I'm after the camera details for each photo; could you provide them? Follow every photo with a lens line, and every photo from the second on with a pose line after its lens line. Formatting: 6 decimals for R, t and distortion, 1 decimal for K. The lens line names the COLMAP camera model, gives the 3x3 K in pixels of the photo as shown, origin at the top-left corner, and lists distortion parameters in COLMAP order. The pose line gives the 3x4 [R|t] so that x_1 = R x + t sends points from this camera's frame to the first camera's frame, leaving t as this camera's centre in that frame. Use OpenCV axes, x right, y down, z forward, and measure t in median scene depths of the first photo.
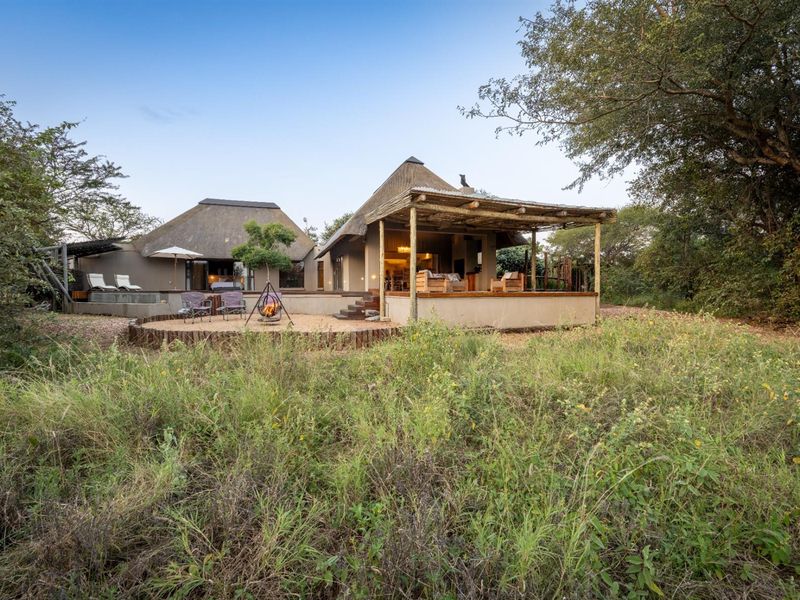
lens RADIAL K [[356.5, 0, 404.2], [0, 356.5, 297.3], [0, 0, 1]] dist [0.000918, -0.000714]
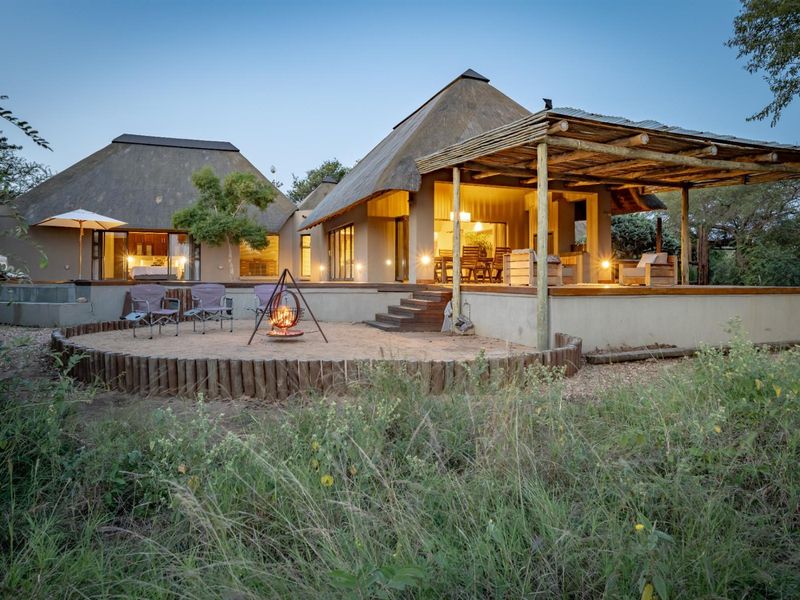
lens RADIAL K [[539.5, 0, 403.8], [0, 539.5, 274.8], [0, 0, 1]] dist [-0.004841, 0.003316]
pose [[0.999710, 0.004296, 0.023702, -0.104982], [-0.003611, 0.999577, -0.028844, -0.003316], [-0.023816, 0.028750, 0.999303, 0.055799]]
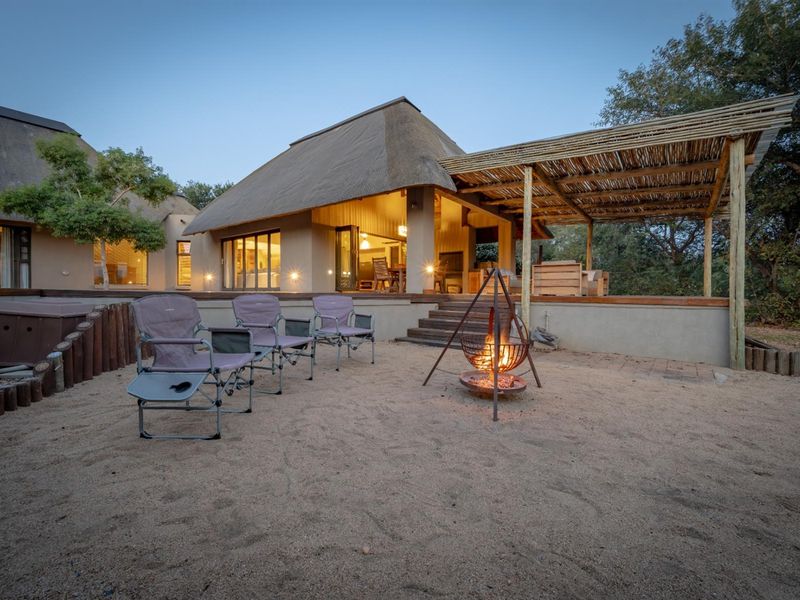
lens RADIAL K [[356.5, 0, 404.5], [0, 356.5, 296.2], [0, 0, 1]] dist [0.000918, -0.000714]
pose [[0.835506, 0.001671, 0.549479, -0.321403], [0.001351, 0.999986, -0.005095, -0.006760], [-0.549480, 0.005000, 0.835492, 0.388484]]
